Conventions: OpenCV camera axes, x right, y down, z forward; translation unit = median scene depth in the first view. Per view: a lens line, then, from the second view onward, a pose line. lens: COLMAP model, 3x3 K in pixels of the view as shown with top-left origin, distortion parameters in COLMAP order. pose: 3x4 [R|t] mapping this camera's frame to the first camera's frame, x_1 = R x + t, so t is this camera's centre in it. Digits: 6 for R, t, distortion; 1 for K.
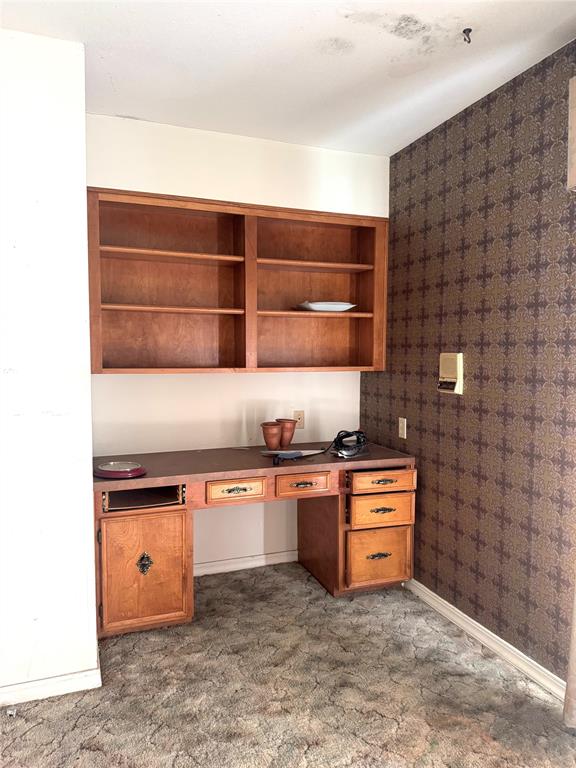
lens RADIAL K [[529.2, 0, 288.0], [0, 529.2, 384.0], [0, 0, 1]] dist [0.025572, -0.022196]
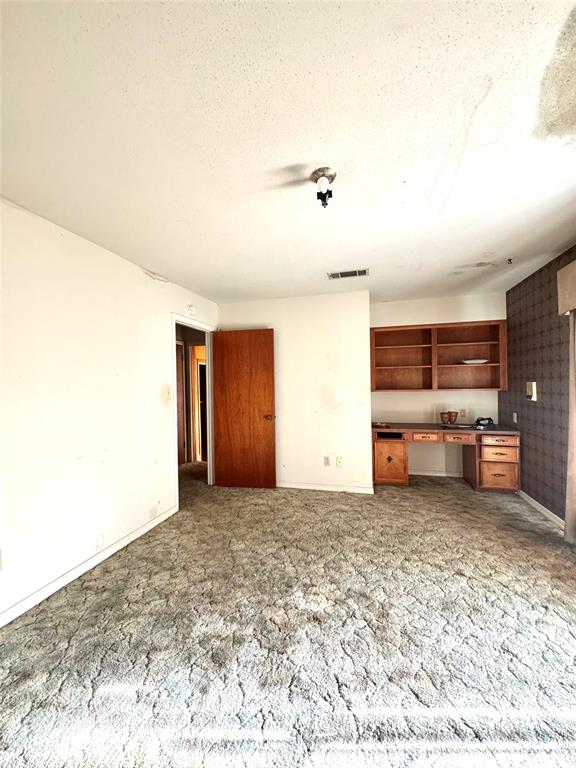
lens RADIAL K [[309.0, 0, 288.0], [0, 309.0, 384.0], [0, 0, 1]] dist [-0.000114, 0.000002]
pose [[0.804403, -0.015917, -0.593871, 0.240572], [-0.015935, 0.998703, -0.048351, 0.025143], [0.593870, 0.048357, 0.803106, -0.566681]]
